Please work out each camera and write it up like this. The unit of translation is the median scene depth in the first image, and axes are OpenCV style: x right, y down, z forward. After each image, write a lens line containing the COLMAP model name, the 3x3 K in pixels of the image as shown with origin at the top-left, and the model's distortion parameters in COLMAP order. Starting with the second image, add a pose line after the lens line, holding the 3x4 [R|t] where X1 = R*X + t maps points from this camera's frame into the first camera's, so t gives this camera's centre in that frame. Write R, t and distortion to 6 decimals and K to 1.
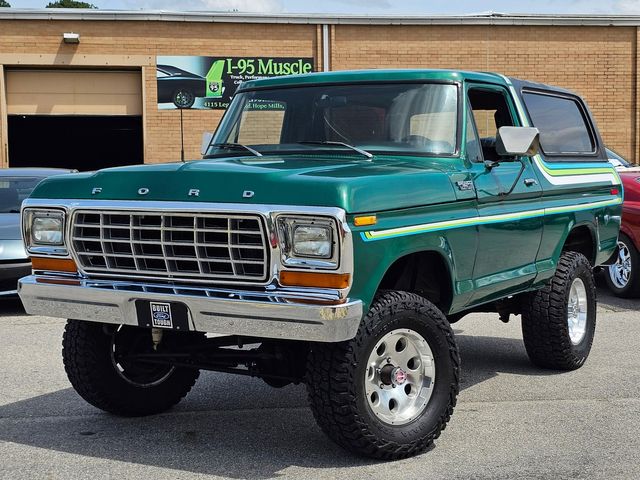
lens RADIAL K [[1068.7, 0, 320.0], [0, 1068.7, 240.0], [0, 0, 1]] dist [0.170120, -0.119364]
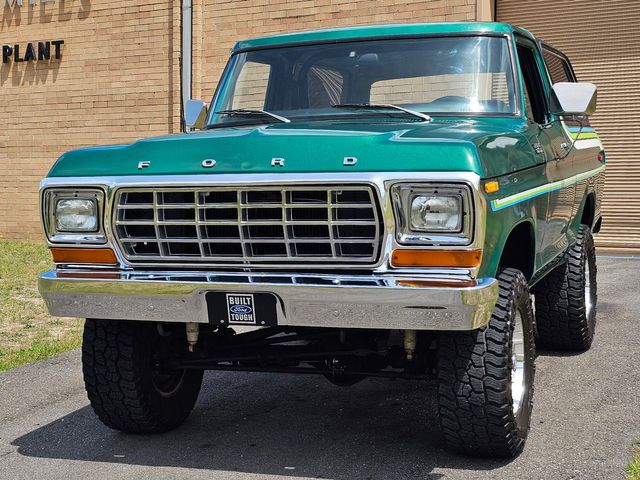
lens RADIAL K [[1068.7, 0, 320.0], [0, 1068.7, 240.0], [0, 0, 1]] dist [0.170120, -0.119364]
pose [[0.982861, -0.040865, 0.179760, -0.229798], [0.038423, 0.999116, 0.017047, 0.004051], [-0.180298, -0.009848, 0.983563, 0.159298]]
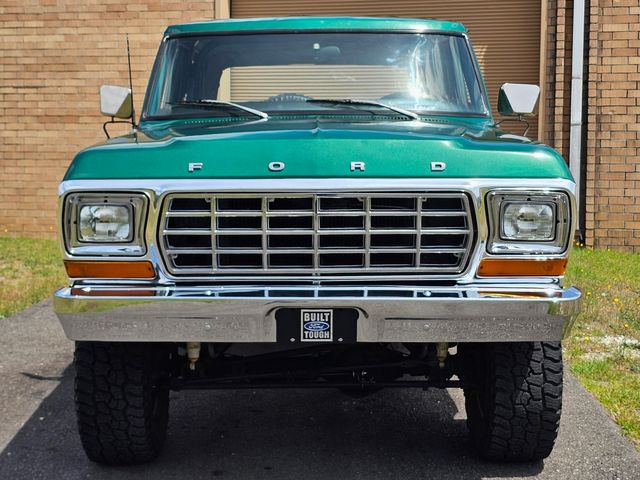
lens RADIAL K [[1068.7, 0, 320.0], [0, 1068.7, 240.0], [0, 0, 1]] dist [0.170120, -0.119364]
pose [[0.867556, -0.059105, 0.493815, -0.510573], [0.038399, 0.997910, 0.051979, -0.030902], [-0.495855, -0.026133, 0.868012, 0.321613]]
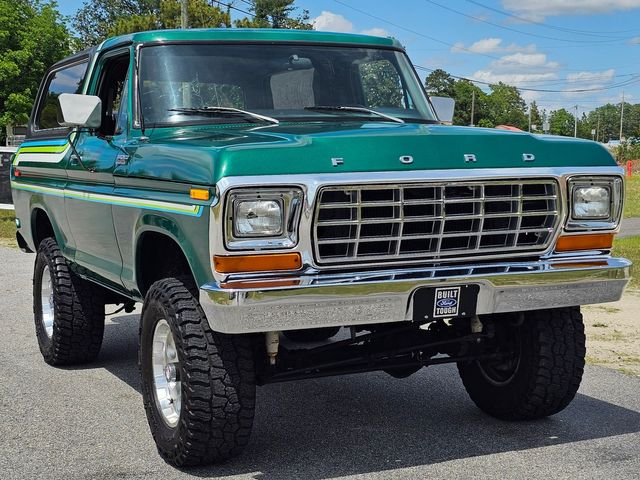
lens RADIAL K [[1112.4, 0, 322.2], [0, 1112.4, 225.3], [0, 0, 1]] dist [0.179916, -0.048133]
pose [[0.579987, -0.065784, 0.811965, -0.901792], [0.074586, 0.996836, 0.027485, -0.022565], [-0.811204, 0.044620, 0.583059, 0.544573]]
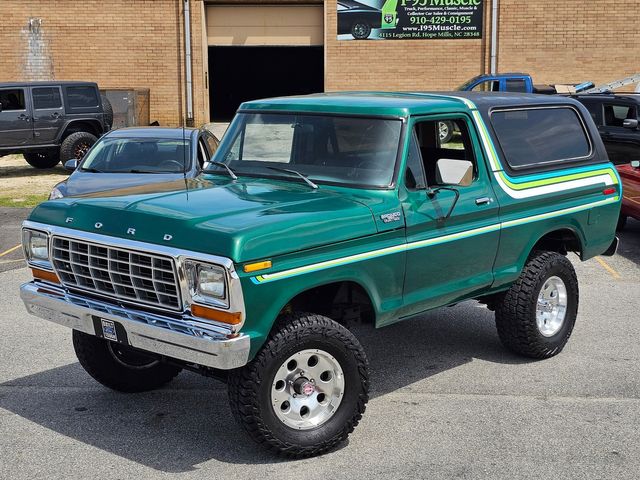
lens RADIAL K [[978.4, 0, 342.5], [0, 978.4, 240.0], [0, 0, 1]] dist [0.153758, -0.012616]
pose [[0.982651, 0.036629, -0.181812, 0.300721], [-0.018043, 0.994534, 0.102846, -0.145856], [0.184585, -0.097781, 0.977940, -0.027079]]
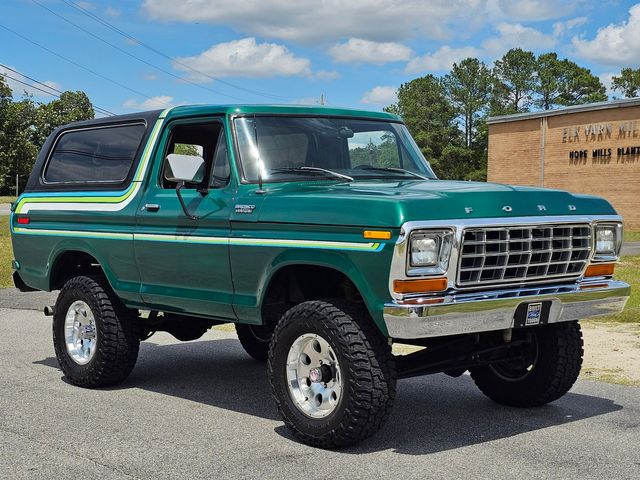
lens RADIAL K [[1068.7, 0, 320.0], [0, 1068.7, 240.0], [0, 0, 1]] dist [0.170120, -0.119364]
pose [[0.328664, -0.040317, 0.943586, -1.291331], [0.075857, 0.996988, 0.016177, -0.045500], [-0.941396, 0.066260, 0.330732, 0.805721]]
